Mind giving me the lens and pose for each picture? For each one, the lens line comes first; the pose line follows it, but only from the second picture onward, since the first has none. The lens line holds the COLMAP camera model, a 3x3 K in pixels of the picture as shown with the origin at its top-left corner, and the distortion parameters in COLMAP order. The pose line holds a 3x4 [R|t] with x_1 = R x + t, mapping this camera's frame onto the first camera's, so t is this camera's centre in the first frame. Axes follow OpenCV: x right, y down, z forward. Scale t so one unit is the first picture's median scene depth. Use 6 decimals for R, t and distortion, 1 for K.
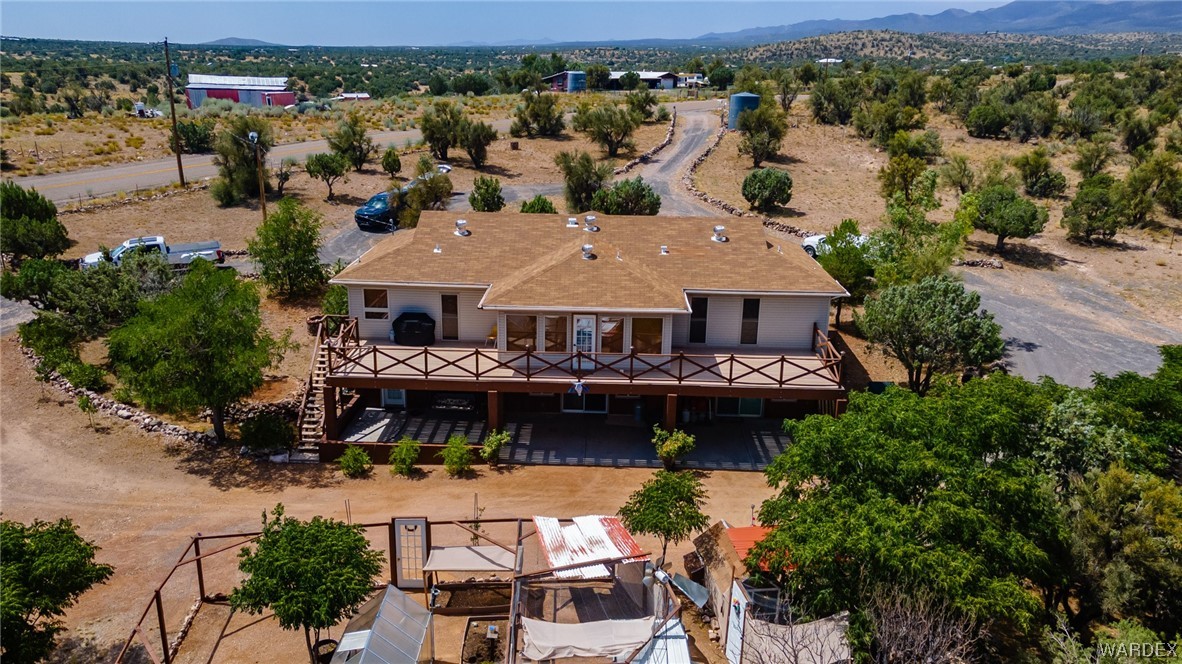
lens RADIAL K [[918.2, 0, 567.7], [0, 918.2, 357.1], [0, 0, 1]] dist [0.093884, 0.003843]
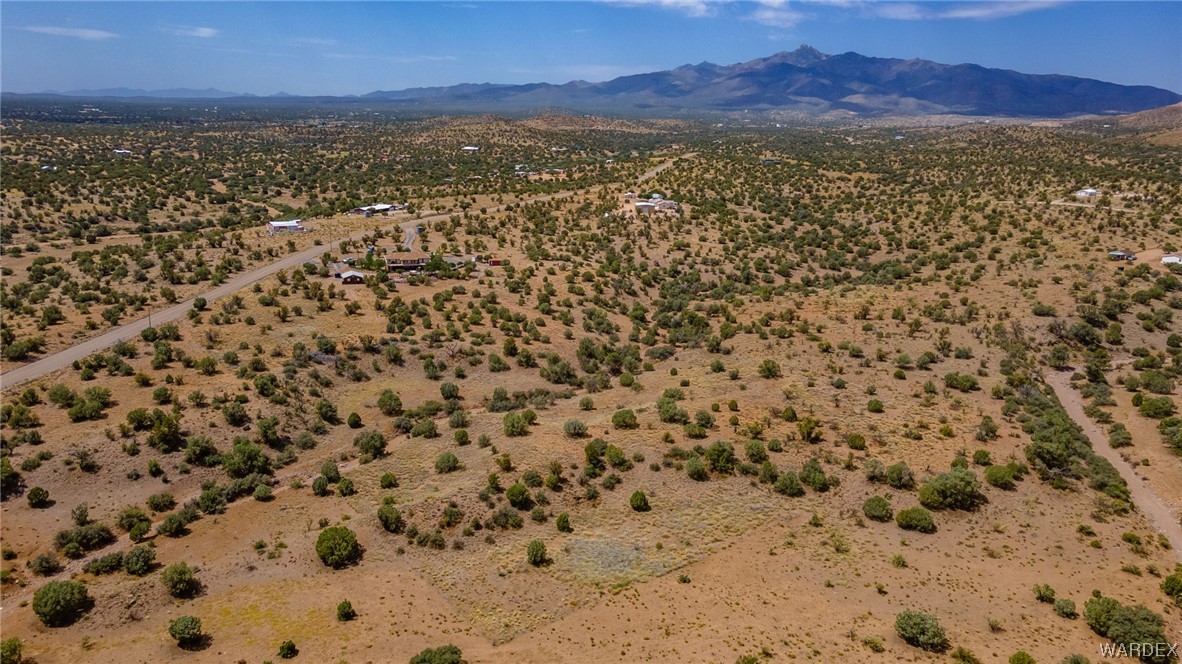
lens RADIAL K [[844.4, 0, 573.6], [0, 844.4, 328.4], [0, 0, 1]] dist [0.107077, 0.000428]
pose [[0.935259, -0.079766, 0.344859, -0.973187], [0.101495, 0.993800, -0.045387, 0.815319], [-0.339100, 0.077450, 0.937557, -5.249590]]
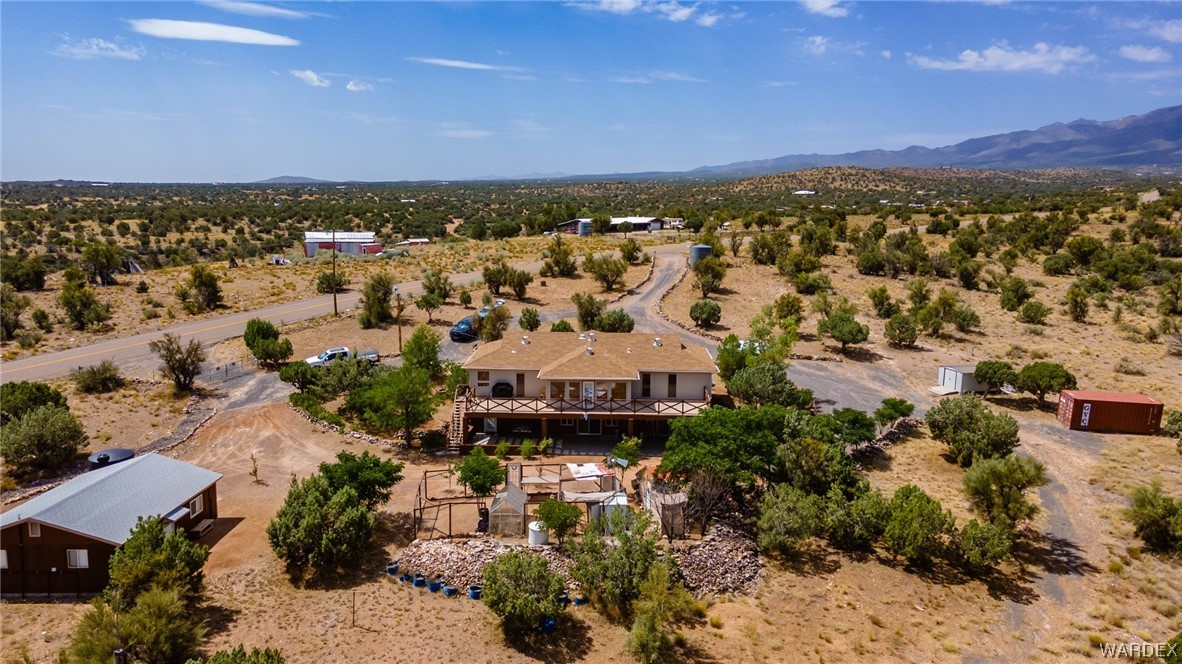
lens RADIAL K [[844.4, 0, 573.6], [0, 844.4, 328.4], [0, 0, 1]] dist [0.107077, 0.000428]
pose [[0.999932, -0.009403, -0.006882, -0.000207], [0.008287, 0.989053, -0.147325, 0.057764], [0.008192, 0.147258, 0.989064, -0.448170]]
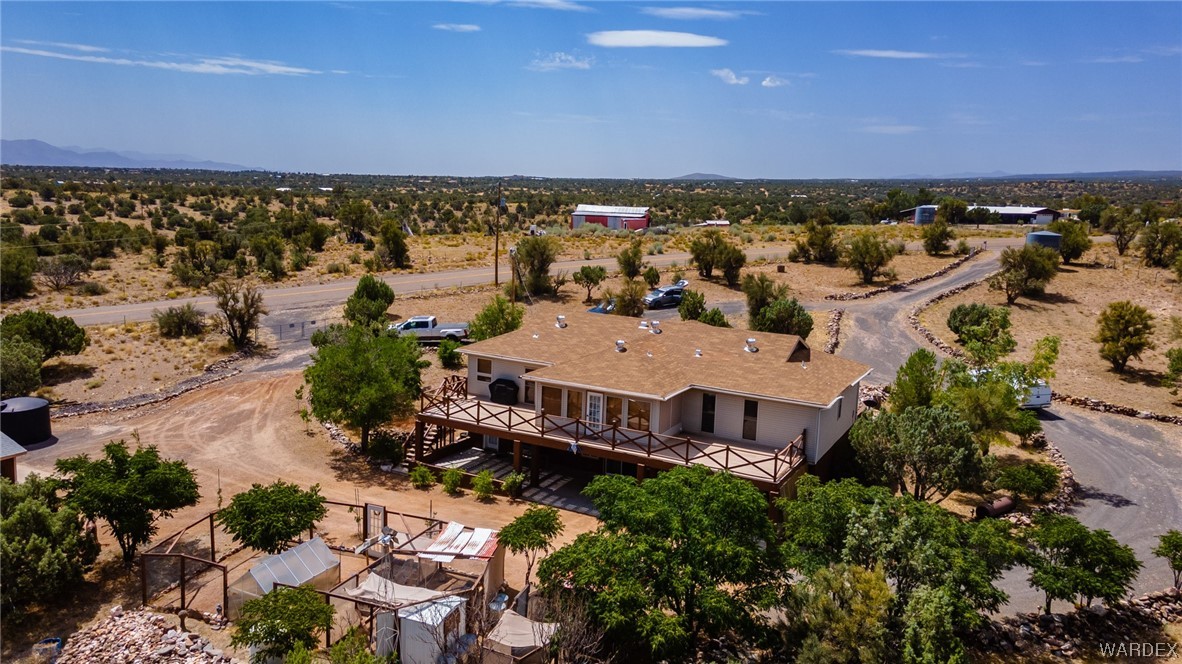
lens RADIAL K [[862.7, 0, 582.2], [0, 862.7, 331.5], [0, 0, 1]] dist [0.082956, 0.040744]
pose [[0.897688, 0.090623, -0.431211, 0.256828], [-0.153459, 0.981654, -0.113165, 0.004455], [0.413045, 0.167760, 0.895126, -0.048533]]
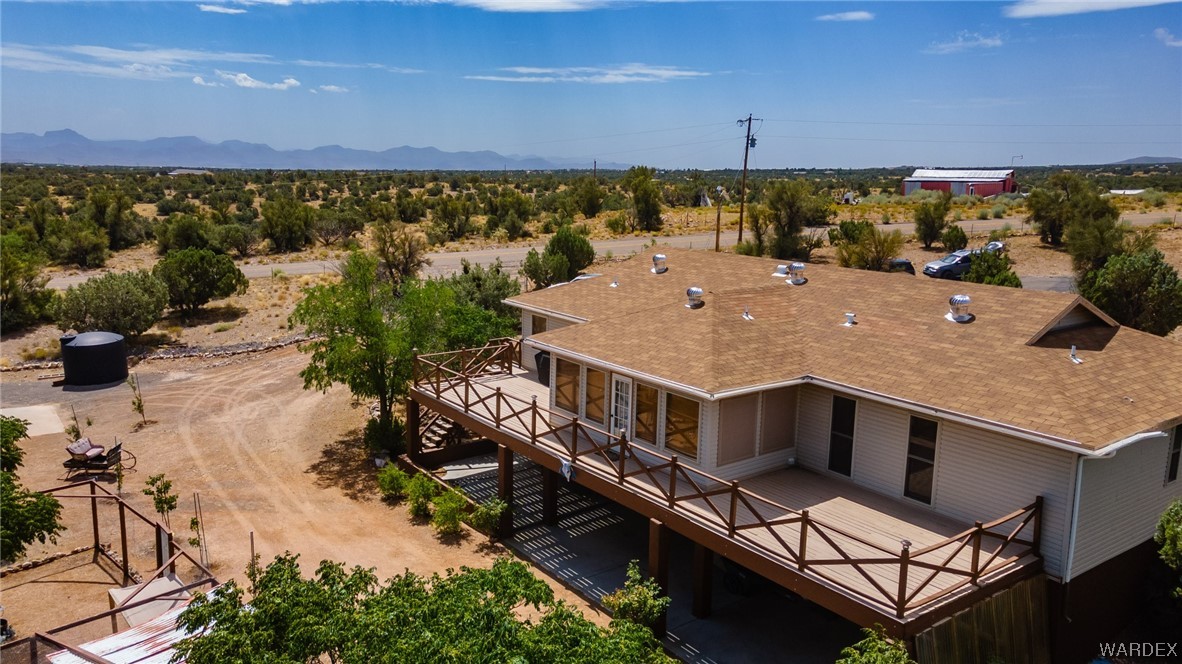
lens RADIAL K [[862.7, 0, 582.2], [0, 862.7, 331.5], [0, 0, 1]] dist [0.082956, 0.040744]
pose [[0.639820, 0.145133, -0.754697, 0.248061], [-0.245162, 0.969245, -0.021453, -0.028554], [0.728372, 0.198749, 0.655723, 0.268242]]
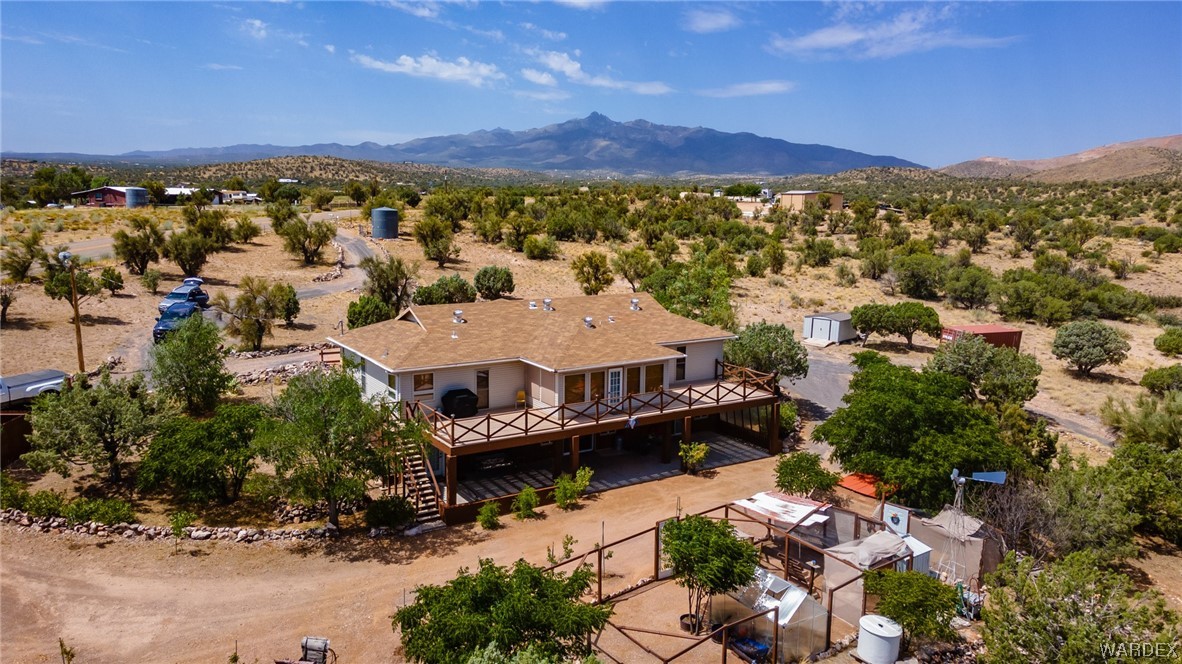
lens RADIAL K [[862.7, 0, 582.2], [0, 862.7, 331.5], [0, 0, 1]] dist [0.082956, 0.040744]
pose [[0.824212, -0.094437, 0.558351, -0.350719], [0.169576, 0.981910, -0.084245, -0.001043], [-0.540294, 0.164119, 0.825316, 0.003262]]
